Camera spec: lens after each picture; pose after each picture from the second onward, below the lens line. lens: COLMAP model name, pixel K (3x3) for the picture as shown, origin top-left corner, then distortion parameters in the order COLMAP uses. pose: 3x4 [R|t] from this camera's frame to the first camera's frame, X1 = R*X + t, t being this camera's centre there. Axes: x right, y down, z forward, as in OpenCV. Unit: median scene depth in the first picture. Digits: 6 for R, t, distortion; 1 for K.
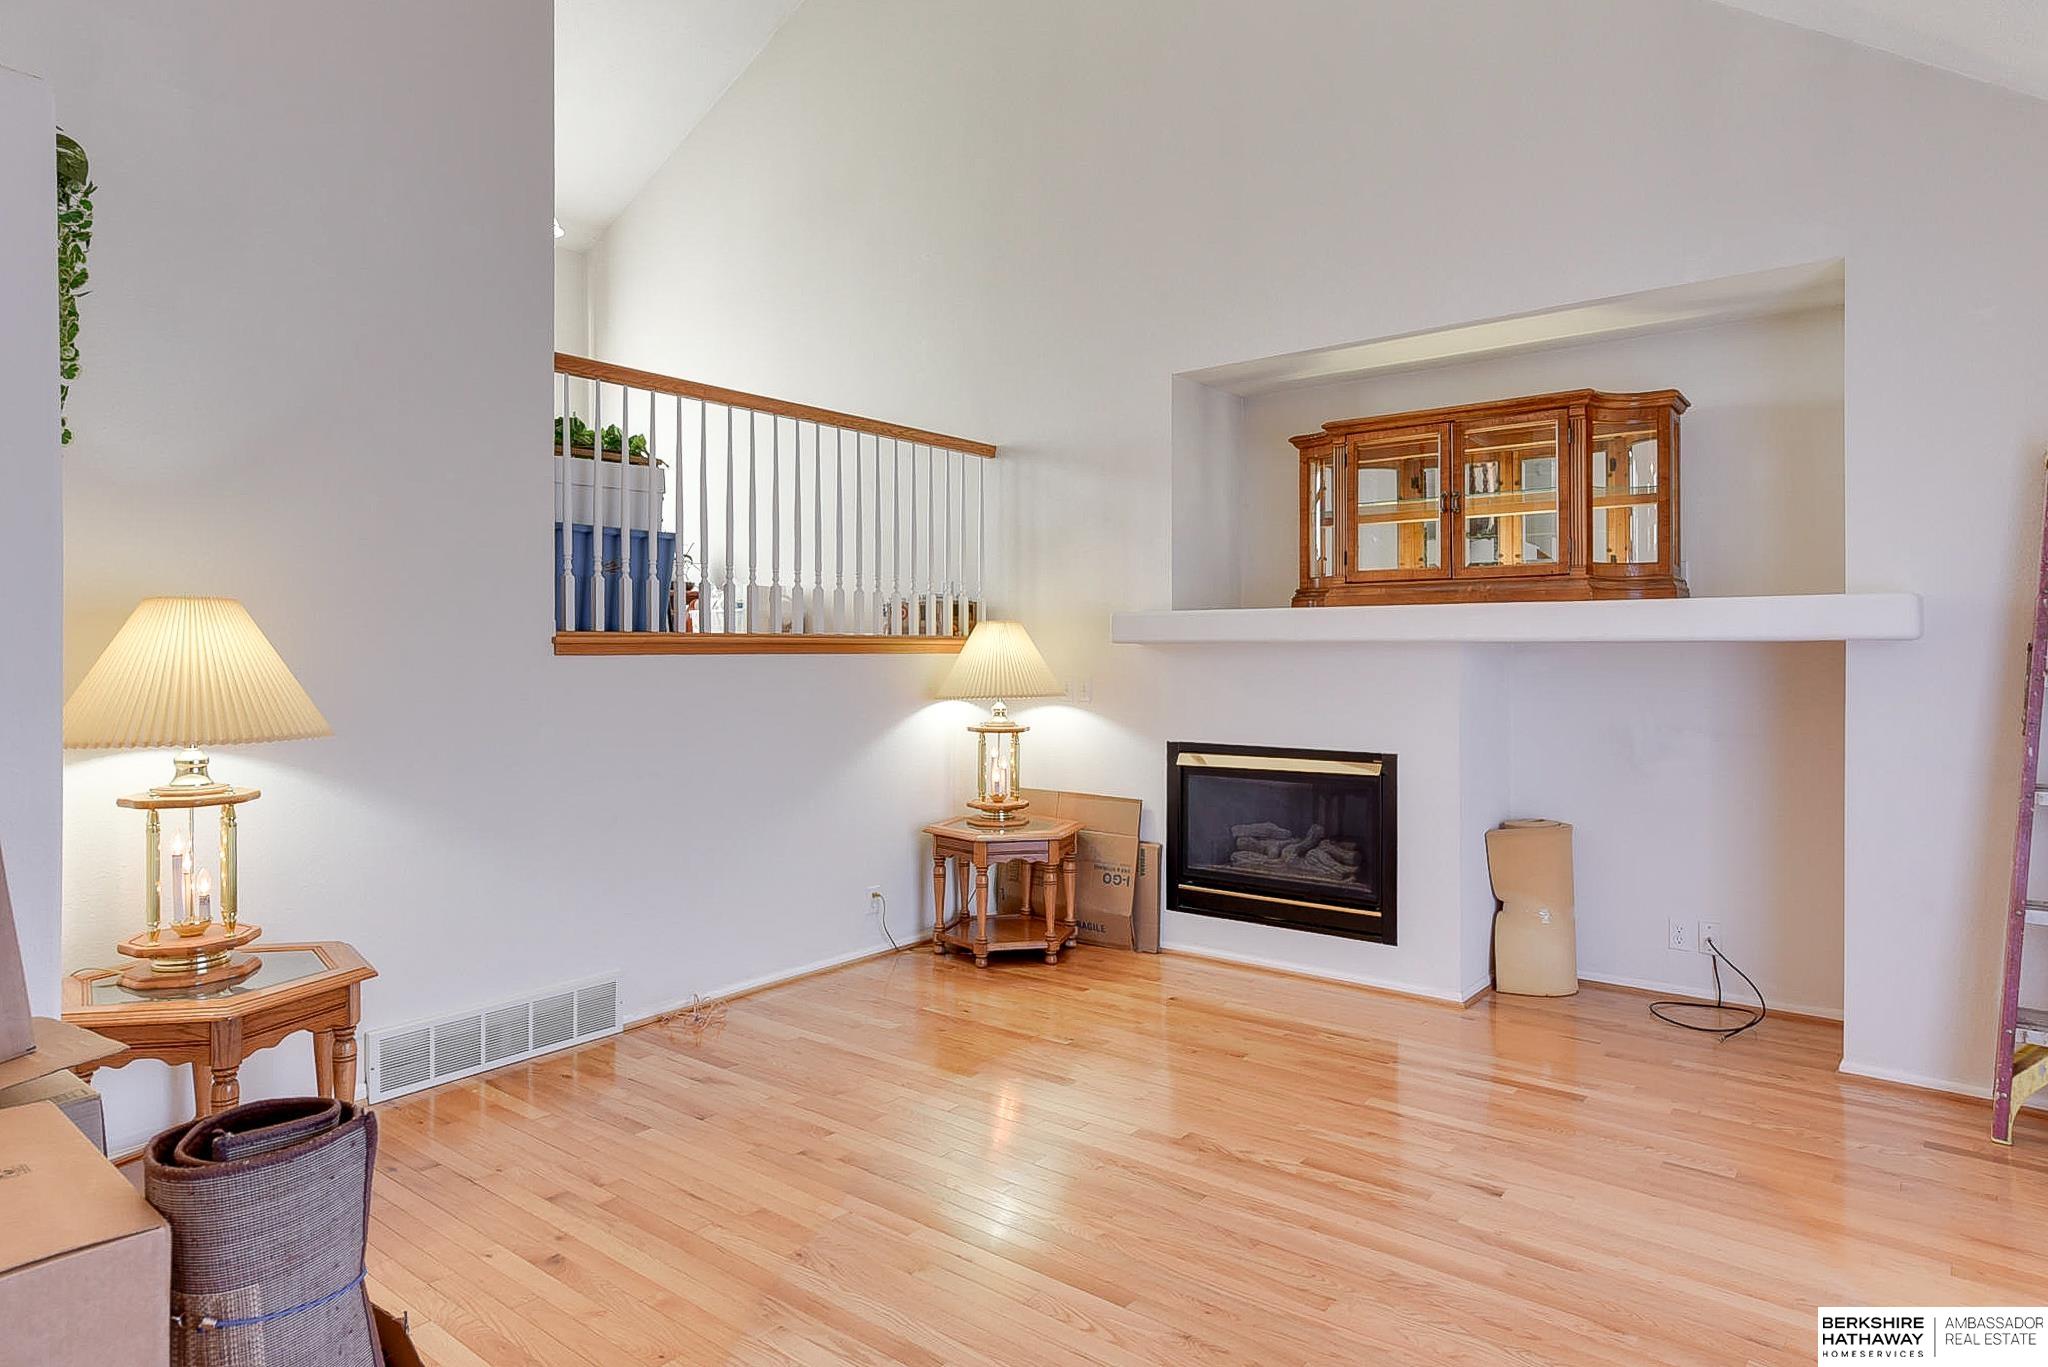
lens RADIAL K [[1190.6, 0, 1022.8], [0, 1190.6, 657.7], [0, 0, 1]] dist [0.002549, 0.001431]
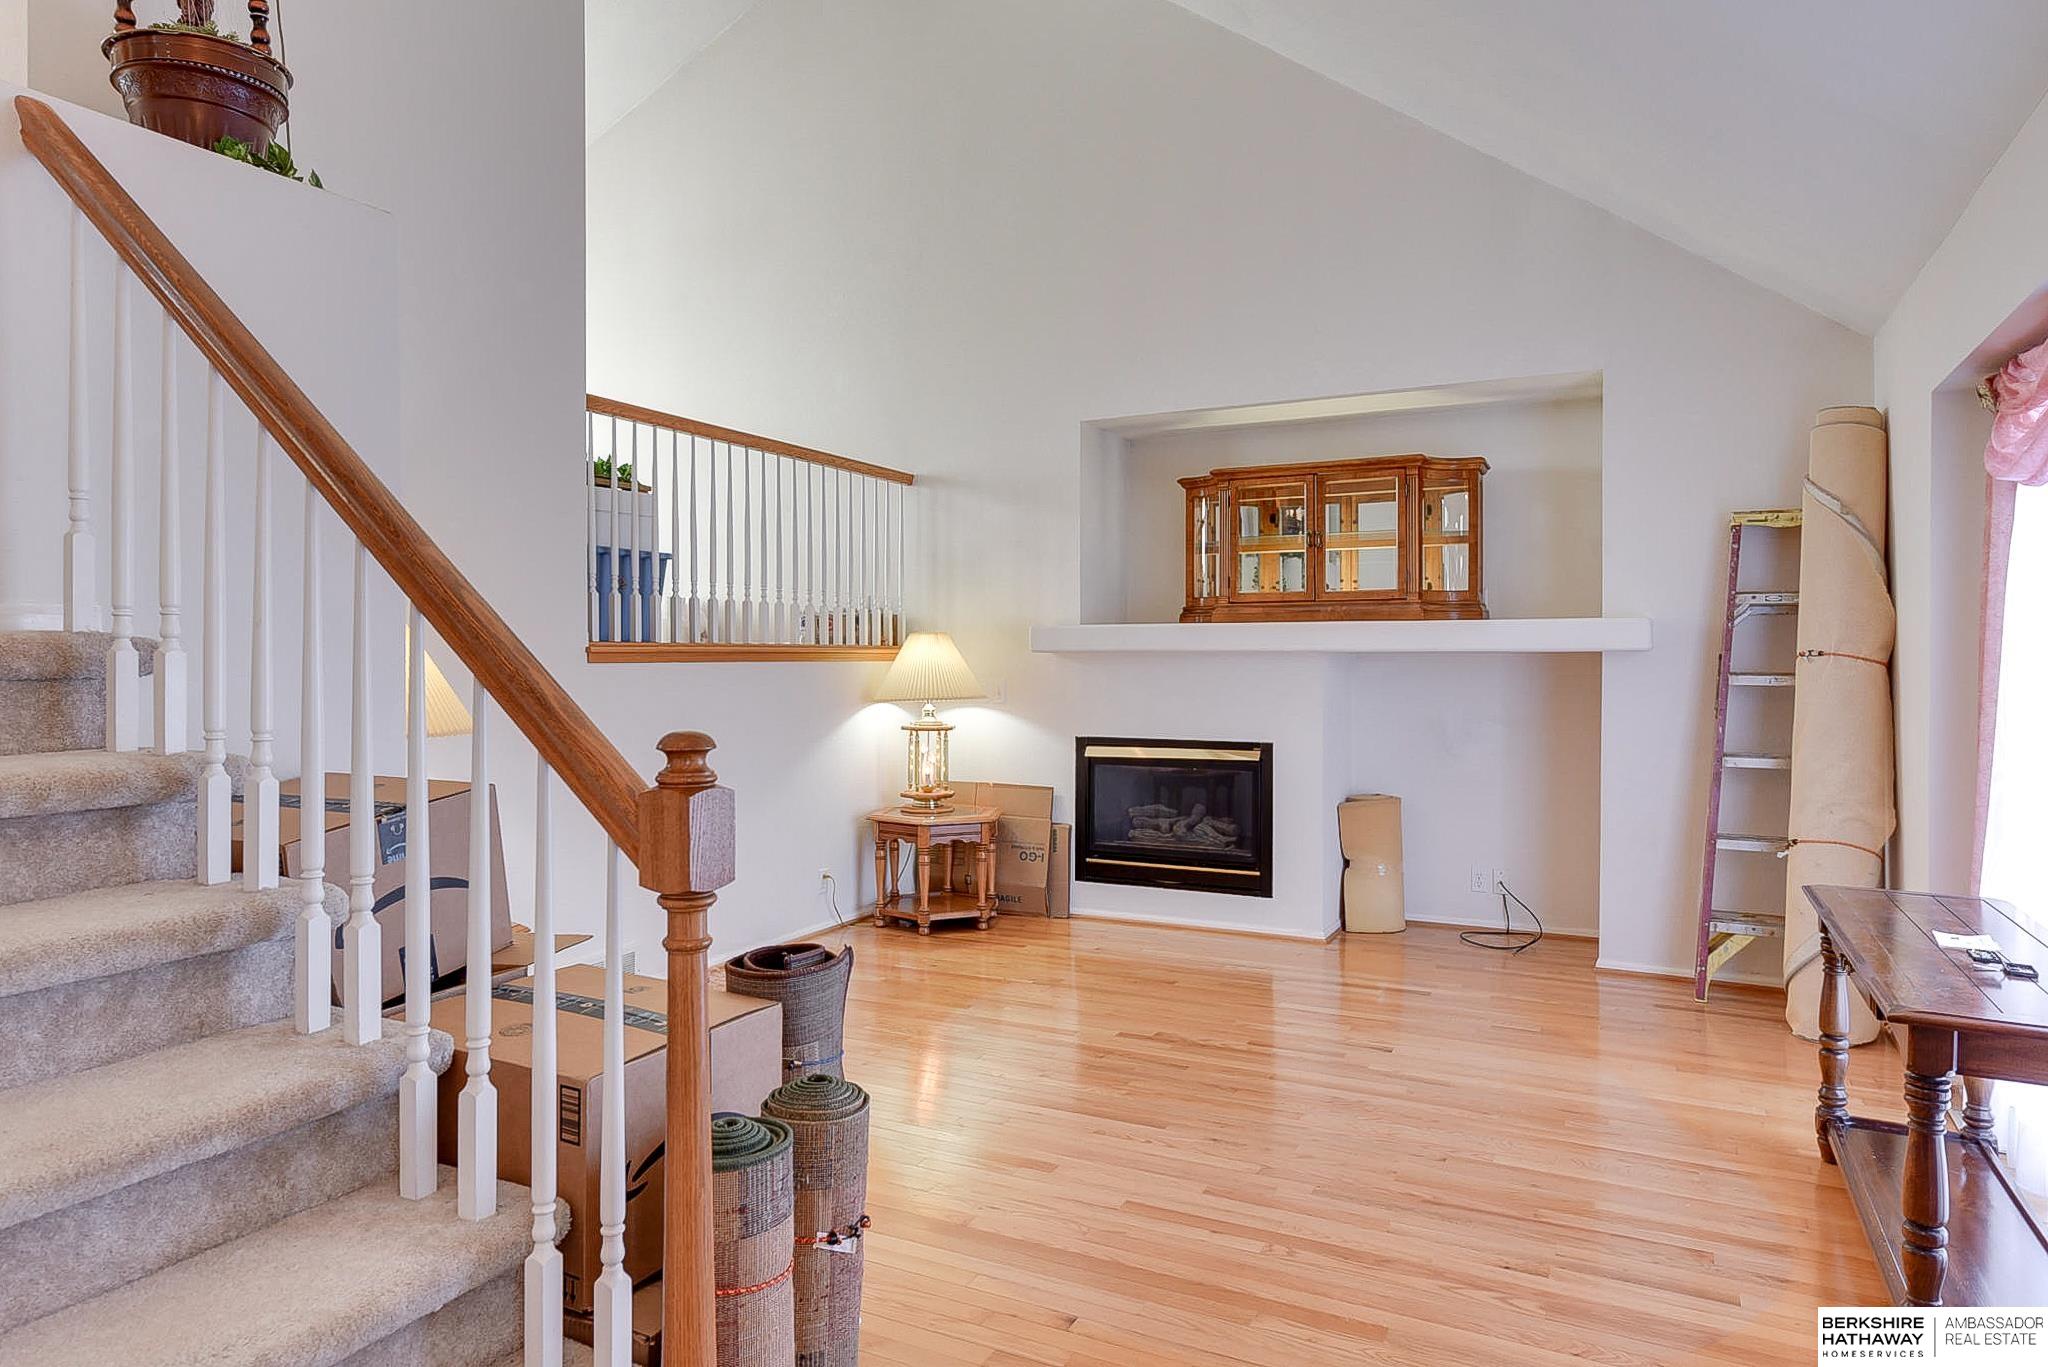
lens RADIAL K [[1284.8, 0, 1024.0], [0, 1284.8, 683.5], [0, 0, 1]] dist [0.018154, -0.000694]
pose [[0.976682, -0.004448, 0.214646, -0.206054], [0.000887, 0.999860, 0.016683, -0.002679], [-0.214691, -0.016104, 0.976549, -0.225742]]
